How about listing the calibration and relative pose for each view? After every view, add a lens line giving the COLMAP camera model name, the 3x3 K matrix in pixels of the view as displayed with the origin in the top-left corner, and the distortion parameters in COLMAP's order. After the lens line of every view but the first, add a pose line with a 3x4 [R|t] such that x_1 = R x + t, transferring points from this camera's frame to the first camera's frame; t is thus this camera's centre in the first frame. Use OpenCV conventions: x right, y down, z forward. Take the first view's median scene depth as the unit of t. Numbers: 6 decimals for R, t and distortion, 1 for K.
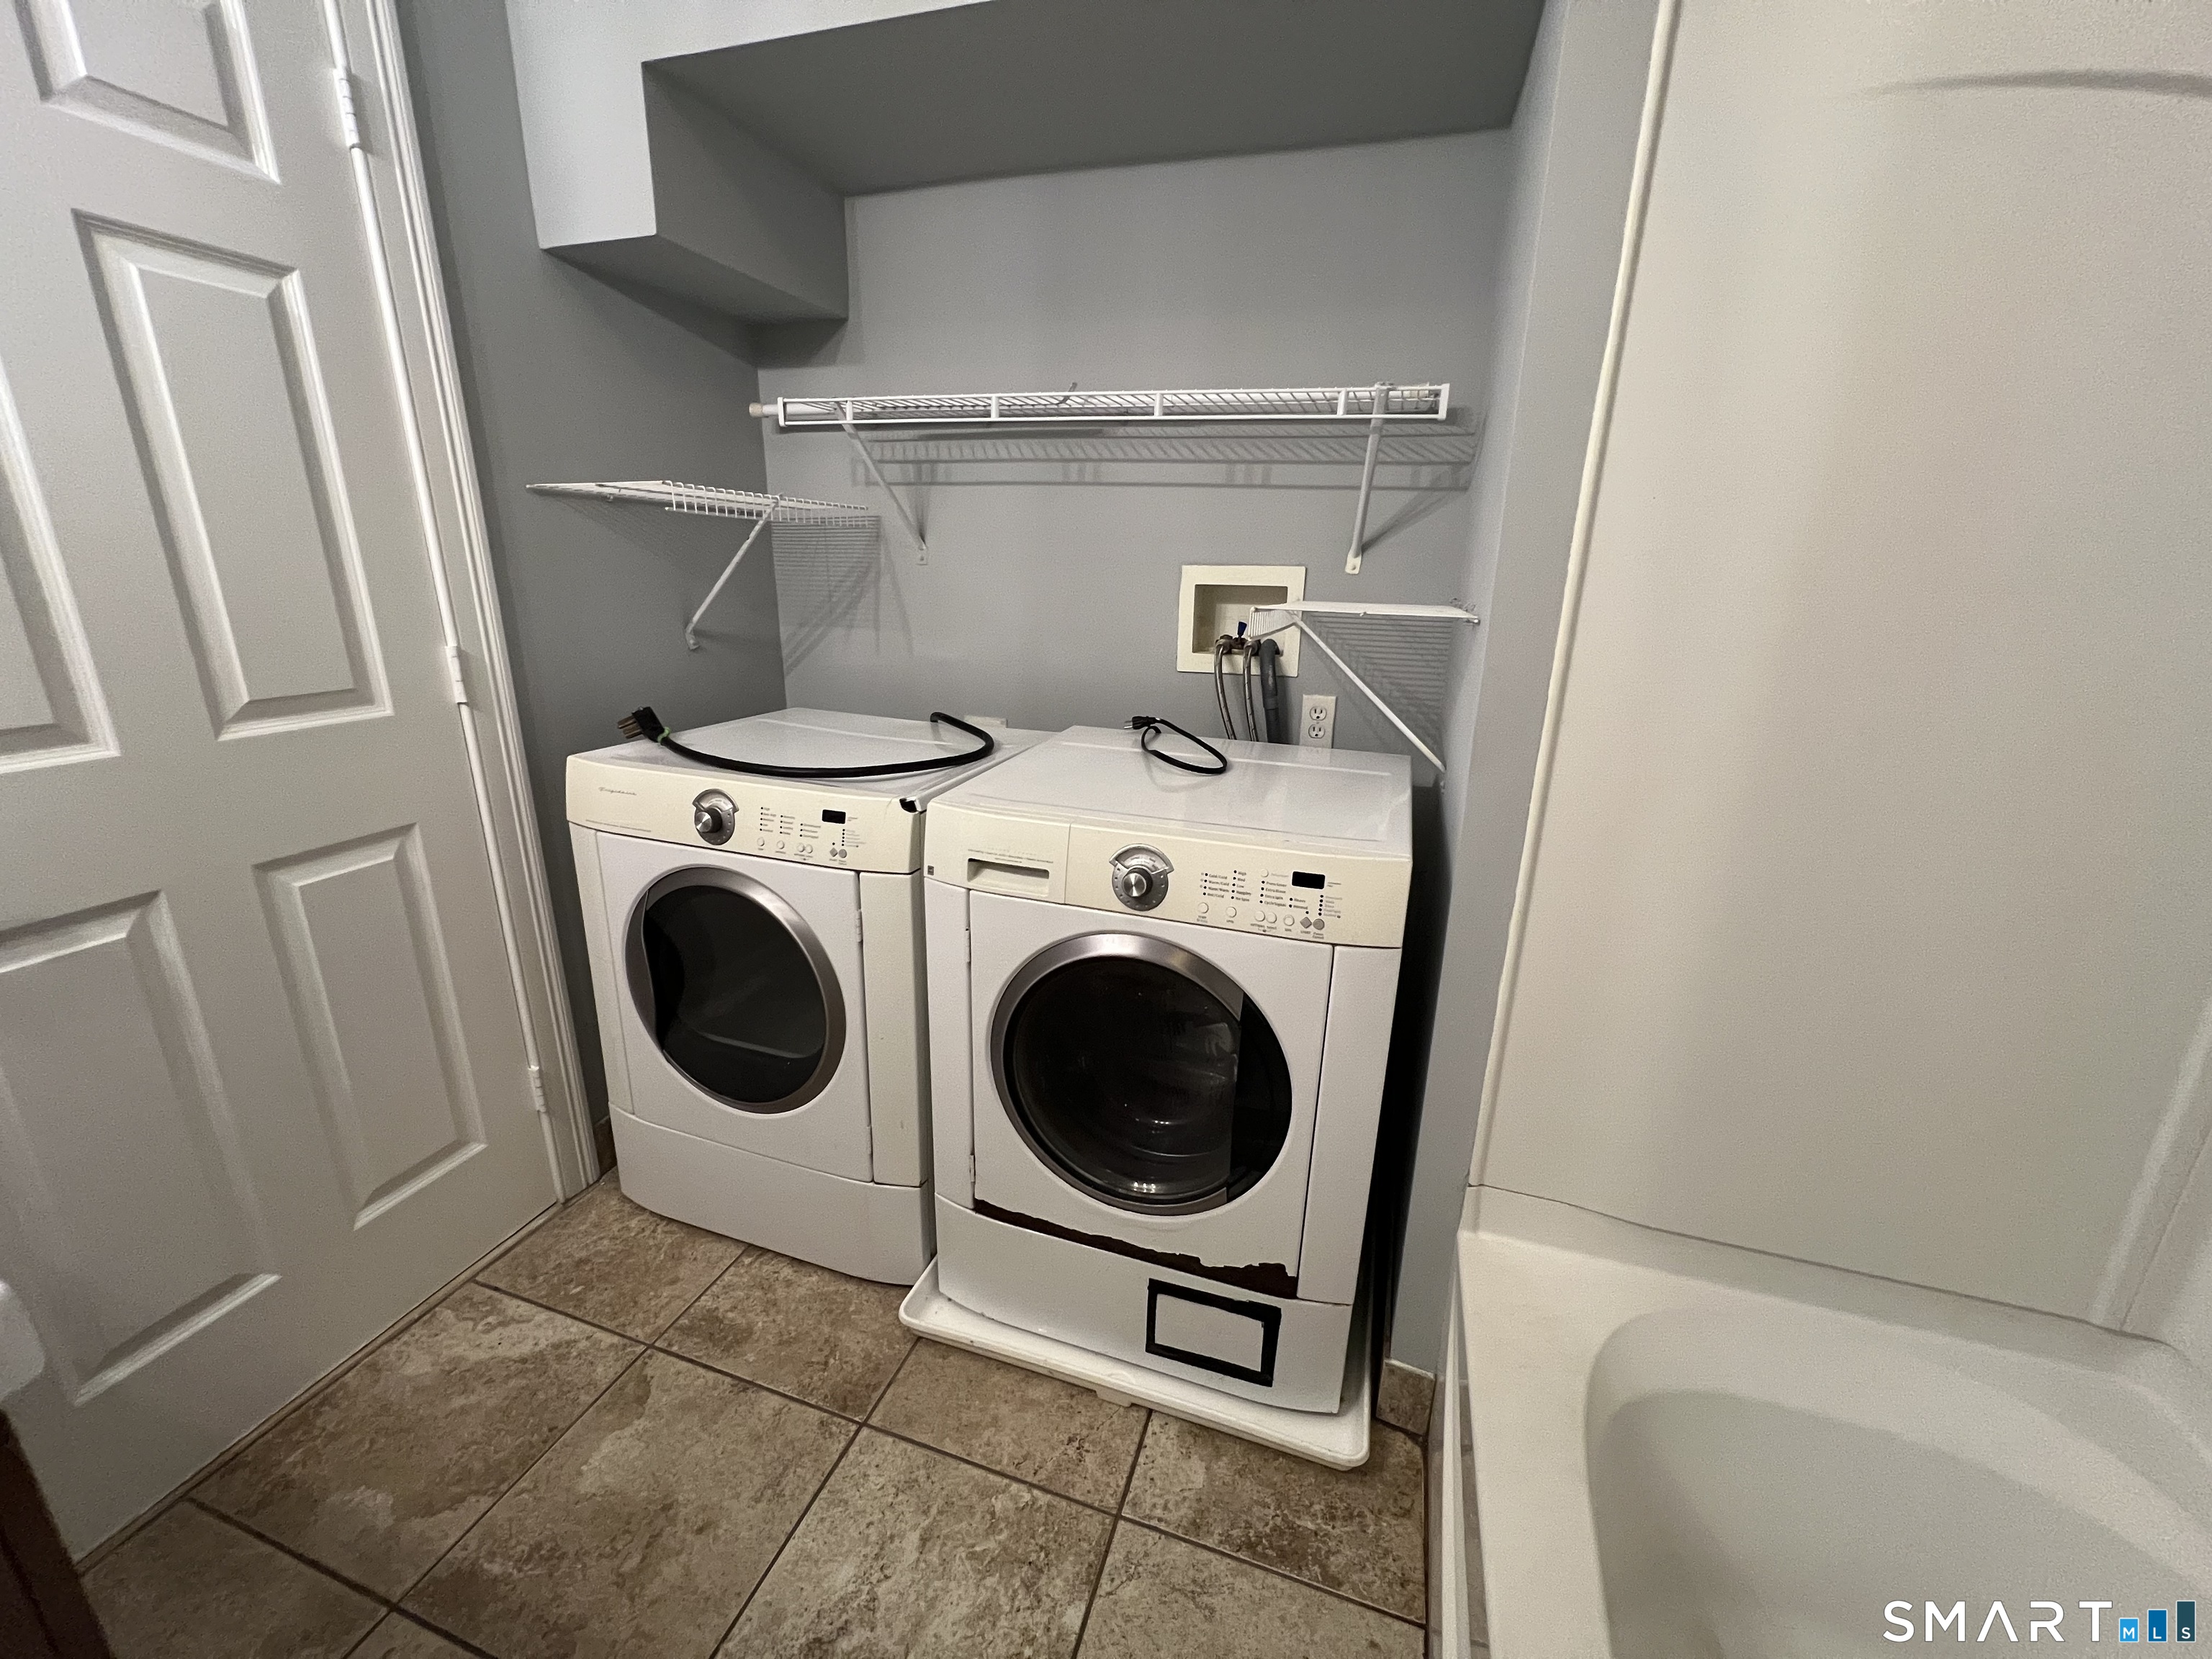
lens RADIAL K [[882.8, 0, 1105.8], [0, 882.8, 829.9], [0, 0, 1]] dist [-0.002936, 0.000679]
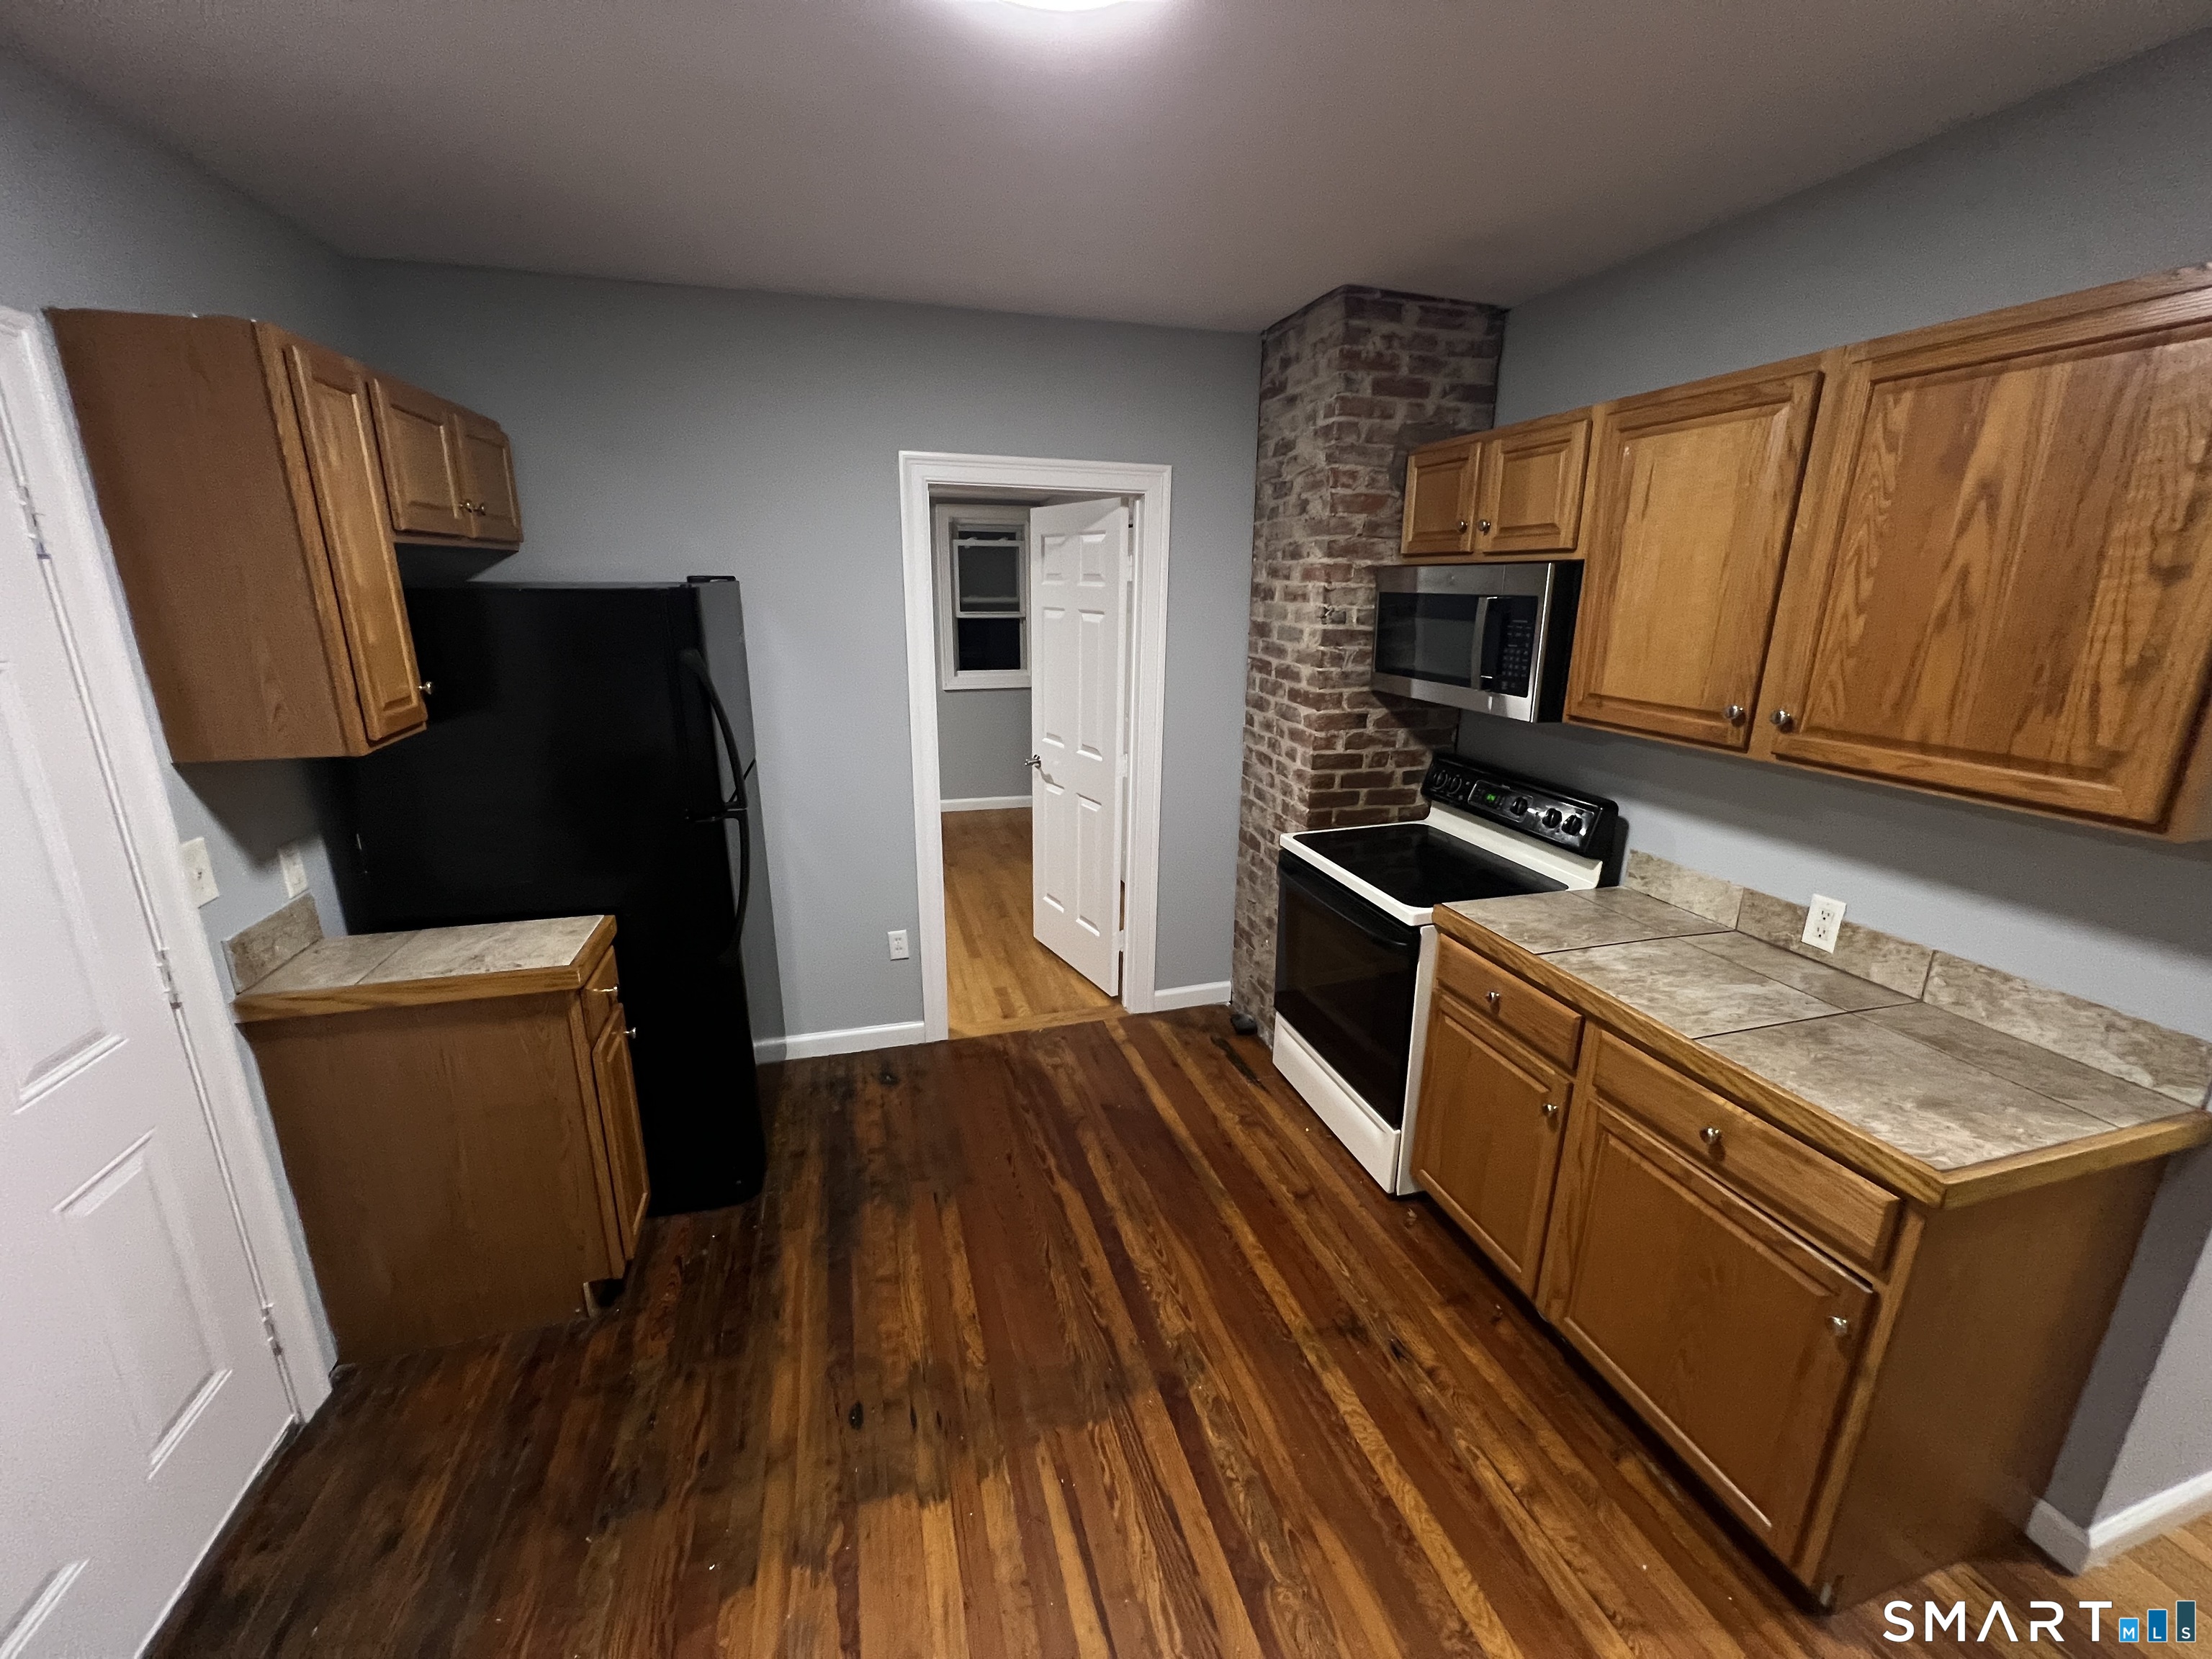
lens RADIAL K [[882.8, 0, 1102.7], [0, 882.8, 825.1], [0, 0, 1]] dist [-0.002936, 0.000679]
pose [[-0.572187, -0.246452, 0.782217, -0.727314], [0.218413, 0.873542, 0.434994, -0.347760], [-0.790505, 0.419744, -0.446001, 2.392665]]
